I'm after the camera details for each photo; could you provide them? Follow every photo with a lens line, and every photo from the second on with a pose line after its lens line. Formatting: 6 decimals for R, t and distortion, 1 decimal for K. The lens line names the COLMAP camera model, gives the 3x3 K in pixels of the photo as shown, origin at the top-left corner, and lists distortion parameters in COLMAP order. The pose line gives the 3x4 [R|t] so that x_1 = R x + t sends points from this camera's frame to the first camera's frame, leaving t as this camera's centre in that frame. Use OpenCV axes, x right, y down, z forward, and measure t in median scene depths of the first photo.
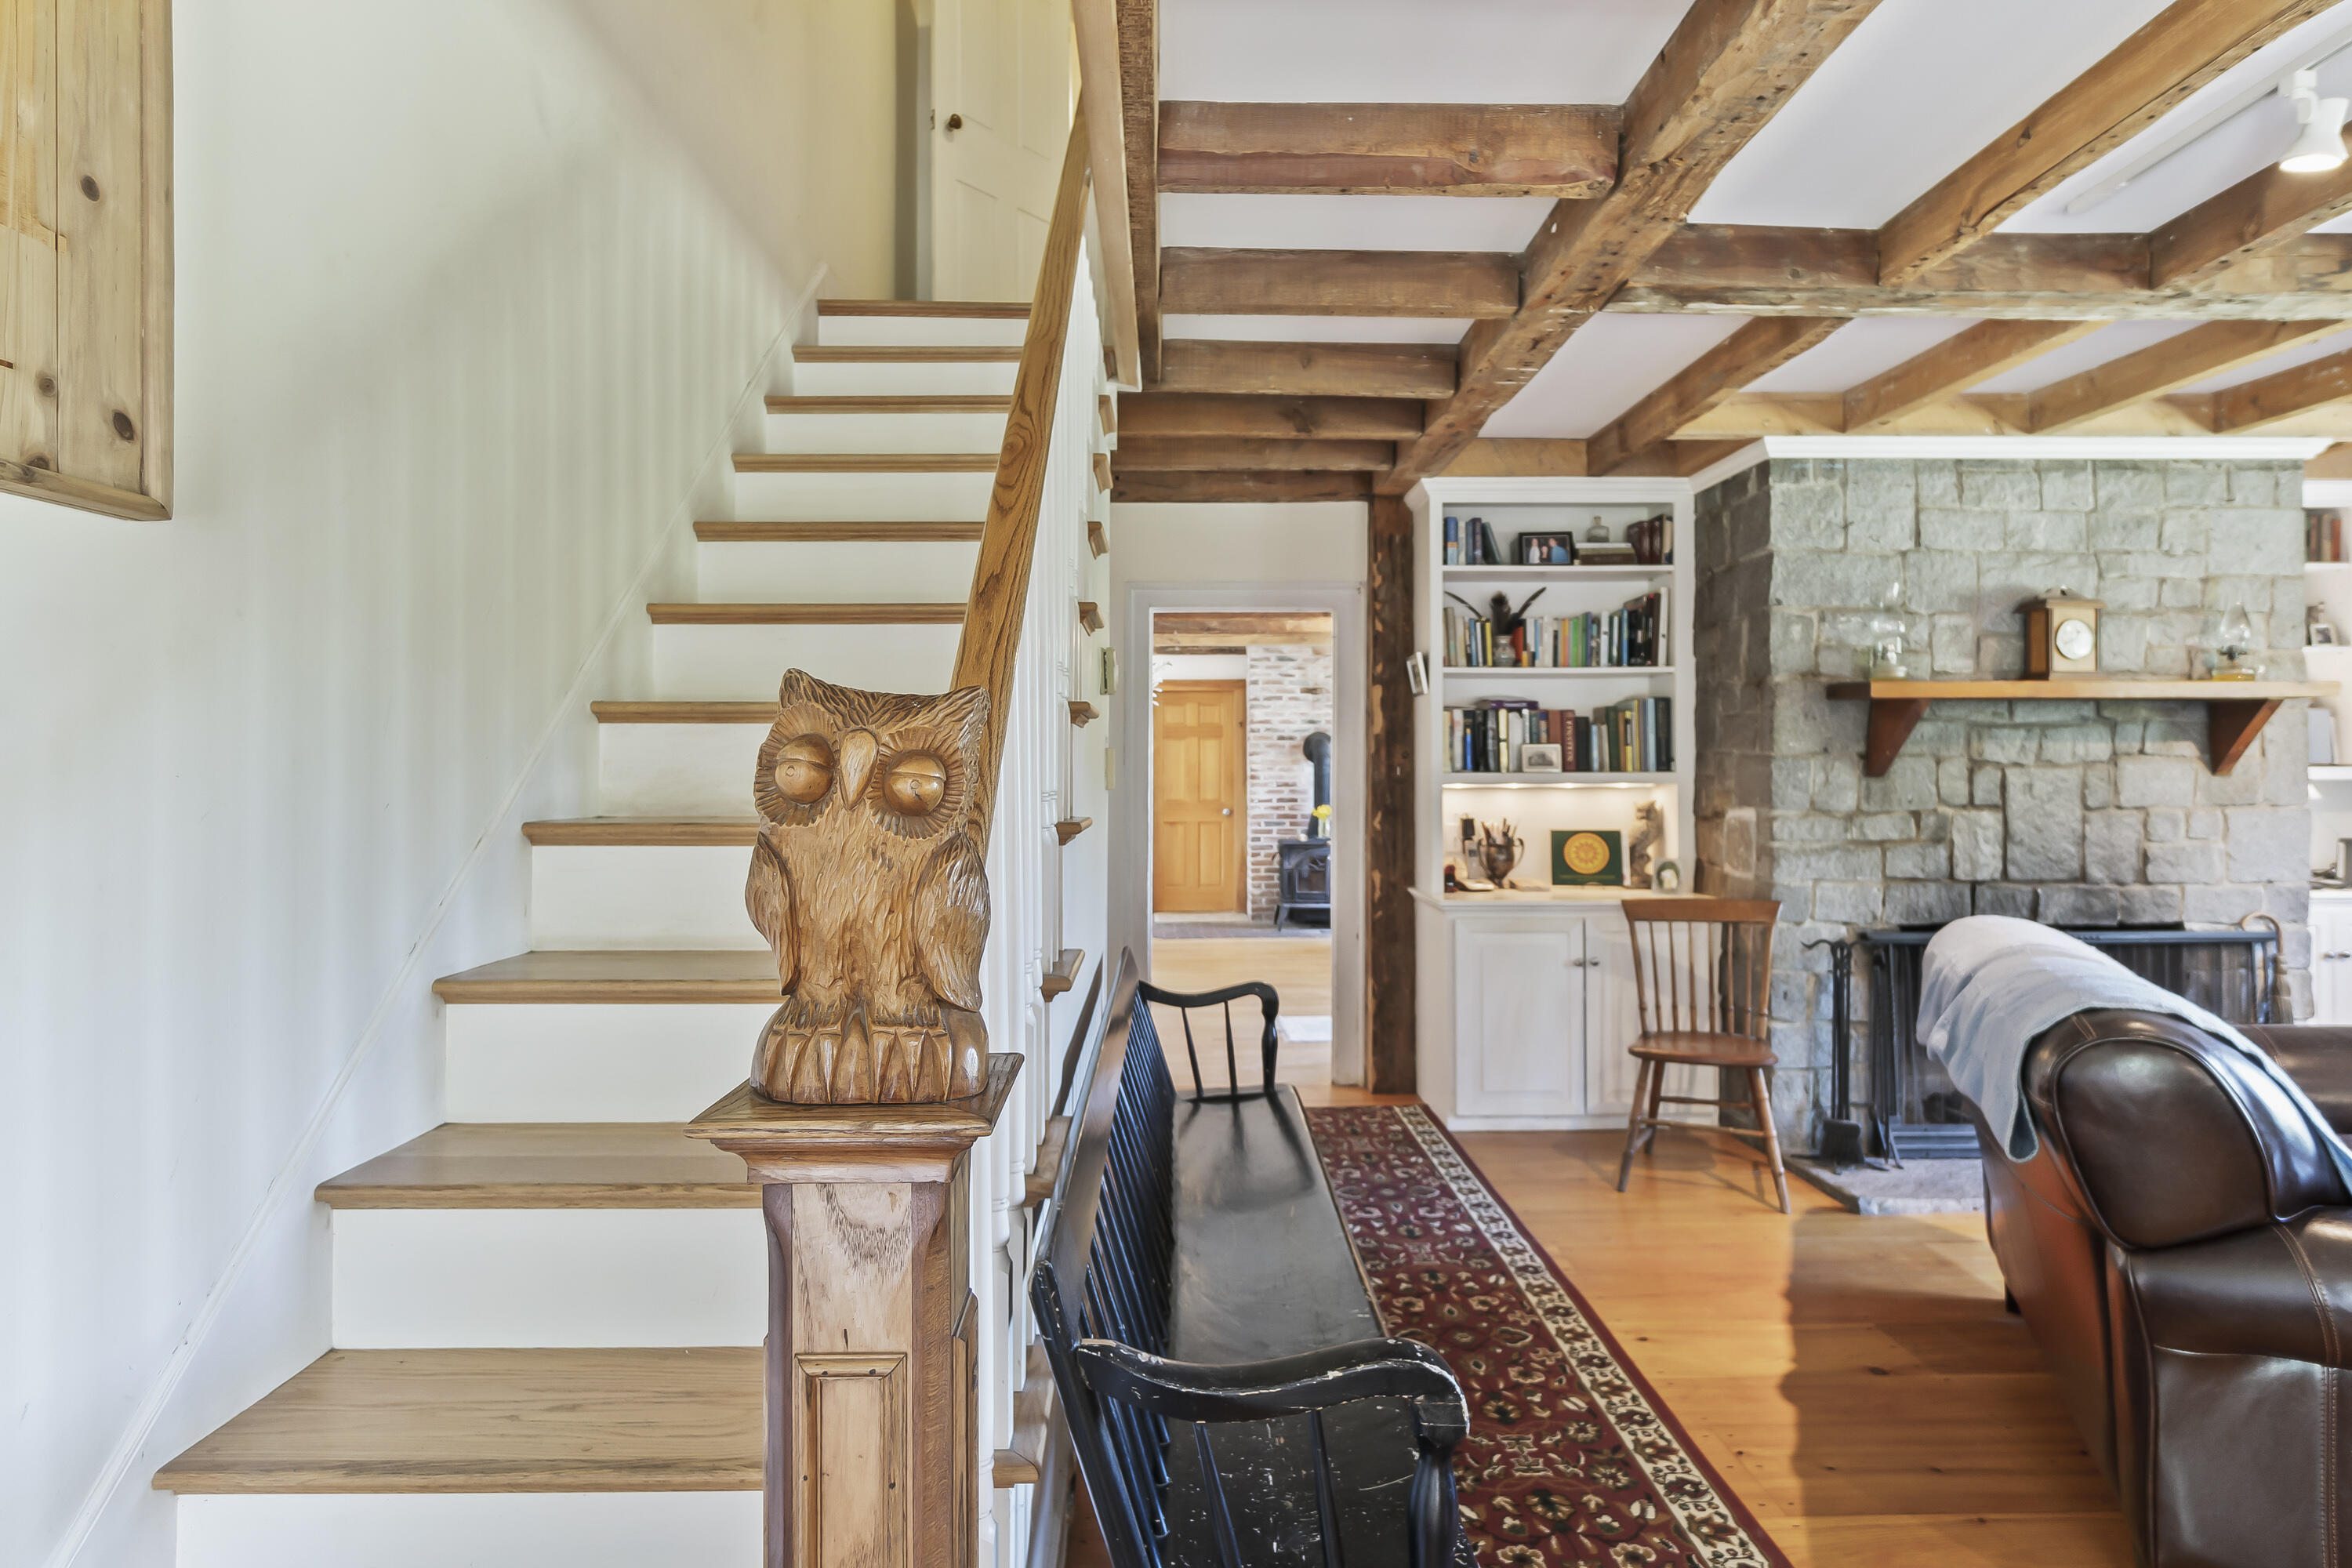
lens RADIAL K [[1215.9, 0, 1175.0], [0, 1215.9, 764.4], [0, 0, 1]] dist [0.002654, 0.000387]
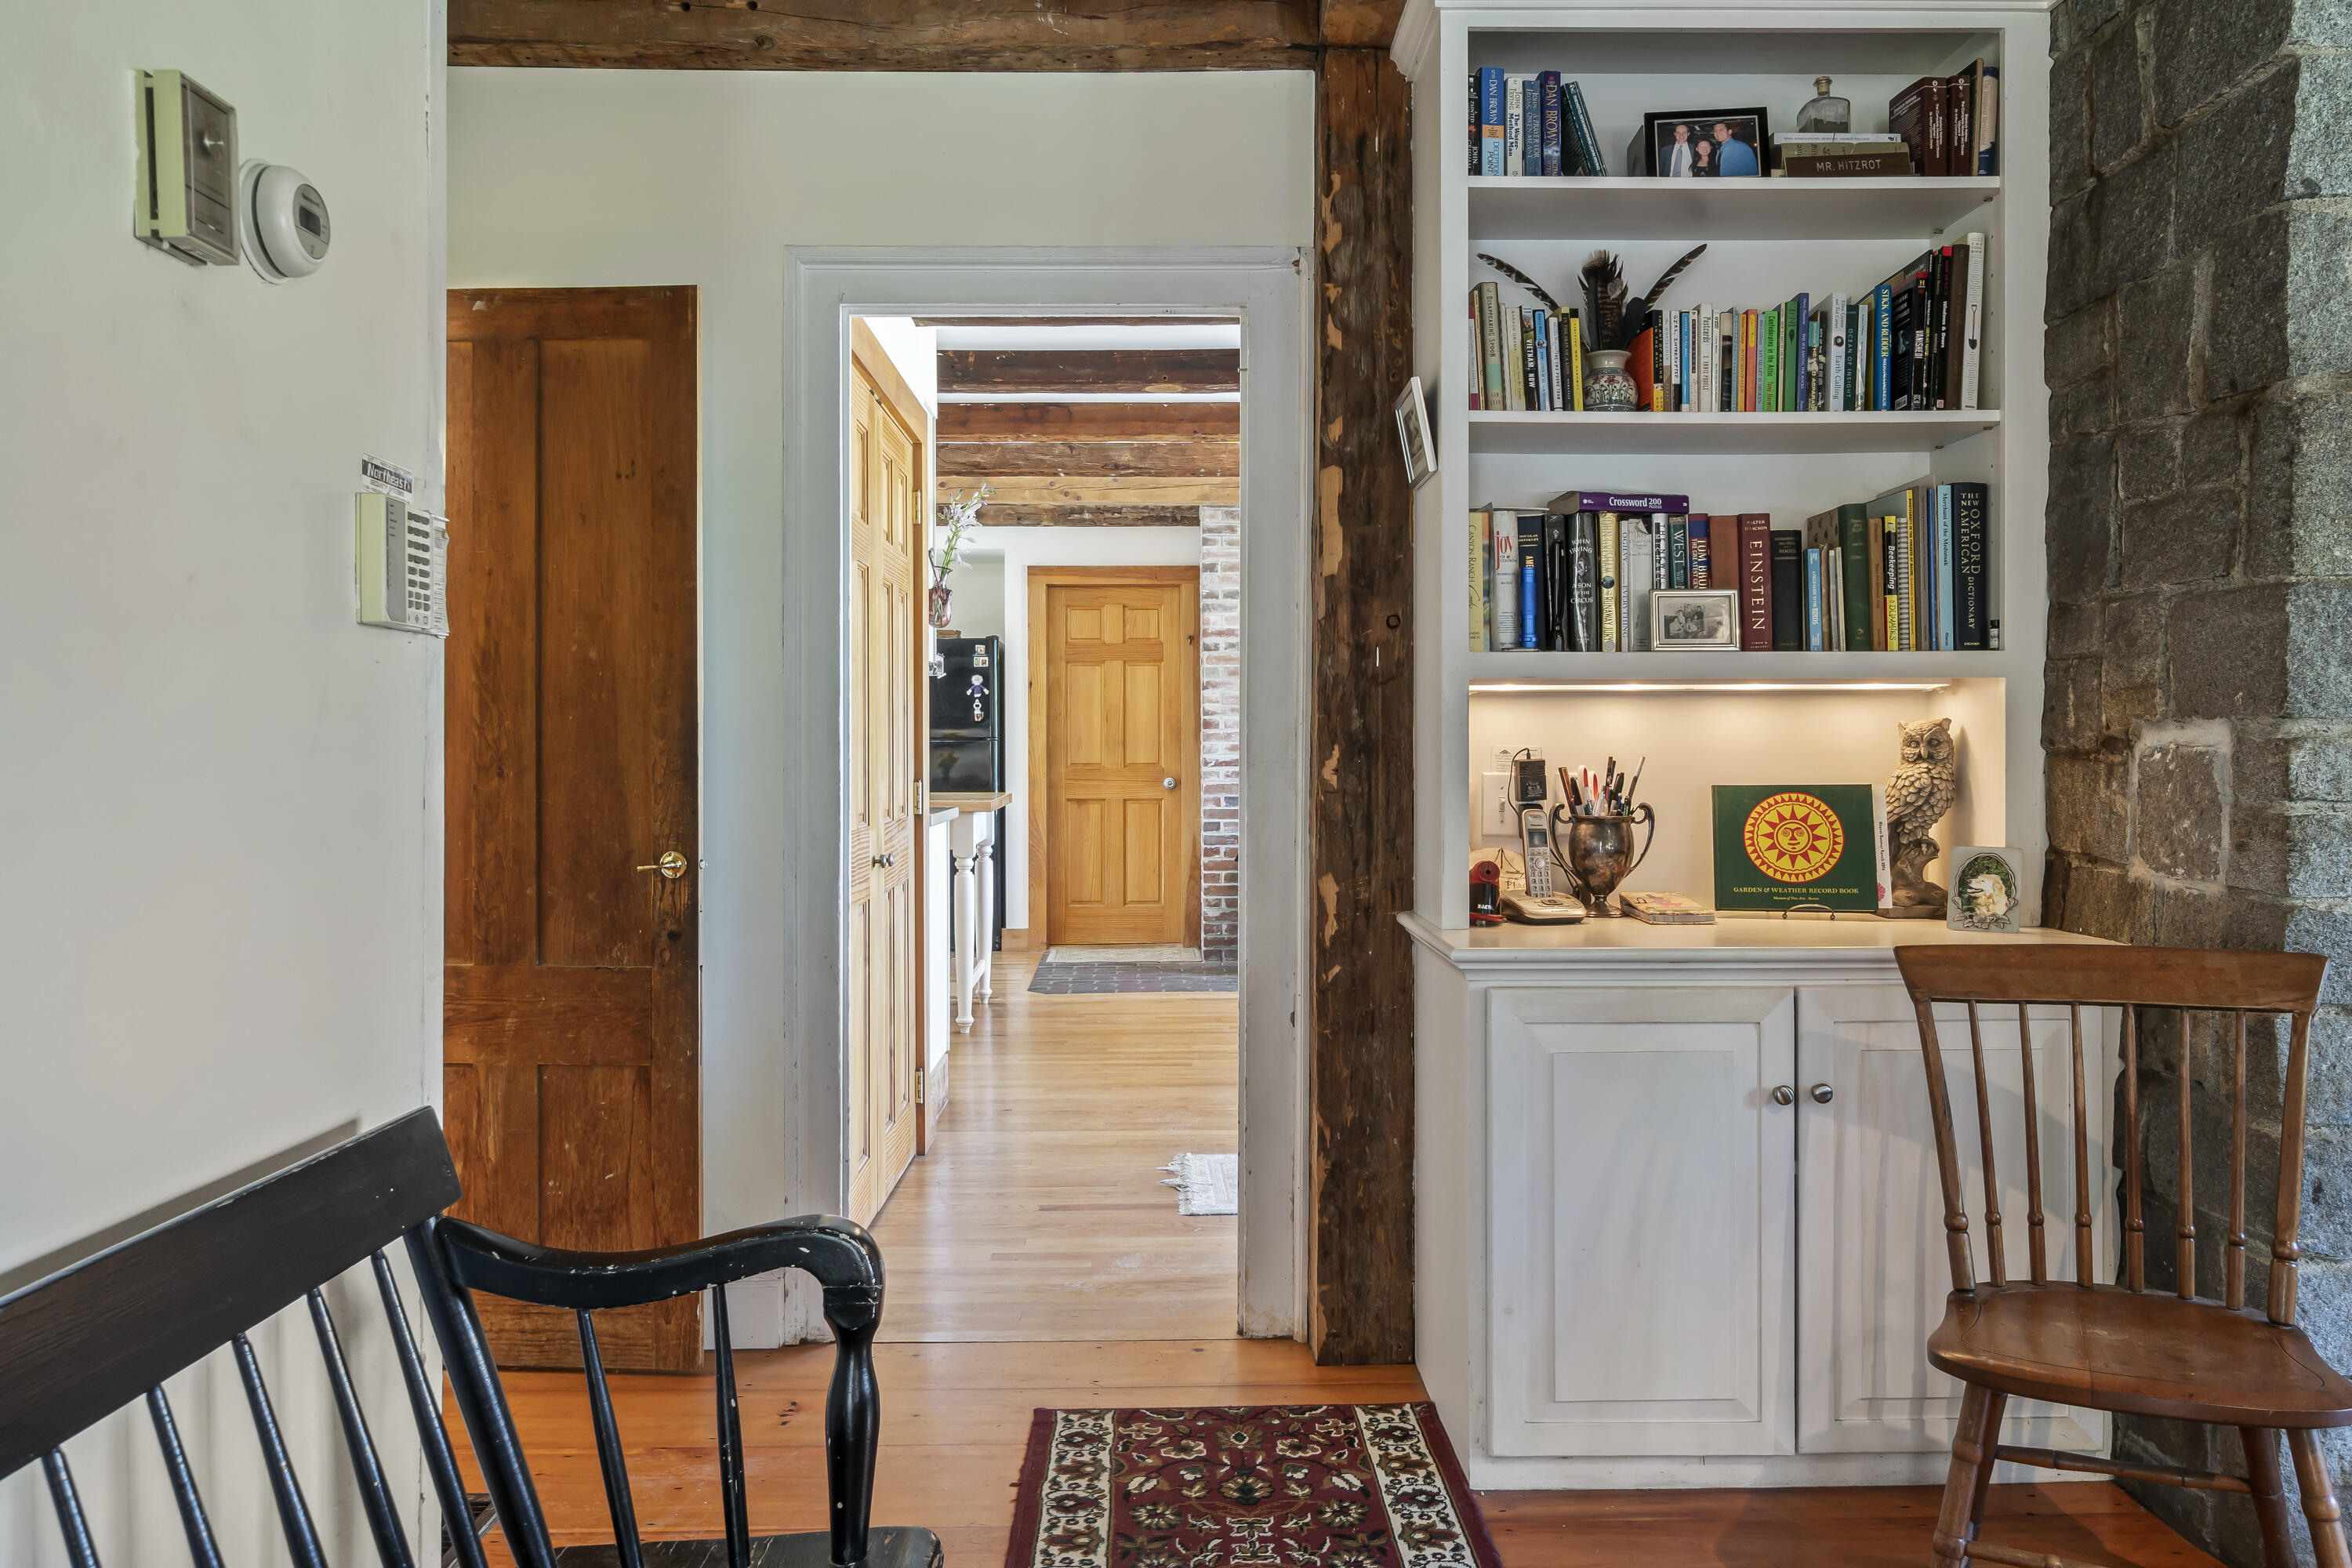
lens RADIAL K [[1655.2, 0, 1181.6], [0, 1655.2, 762.9], [0, 0, 1]] dist [-0.000879, 0.011182]
pose [[0.999997, -0.000474, 0.002479, 0.113536], [0.000430, 0.999845, 0.017626, 0.035394], [-0.002487, -0.017625, 0.999842, 0.398373]]
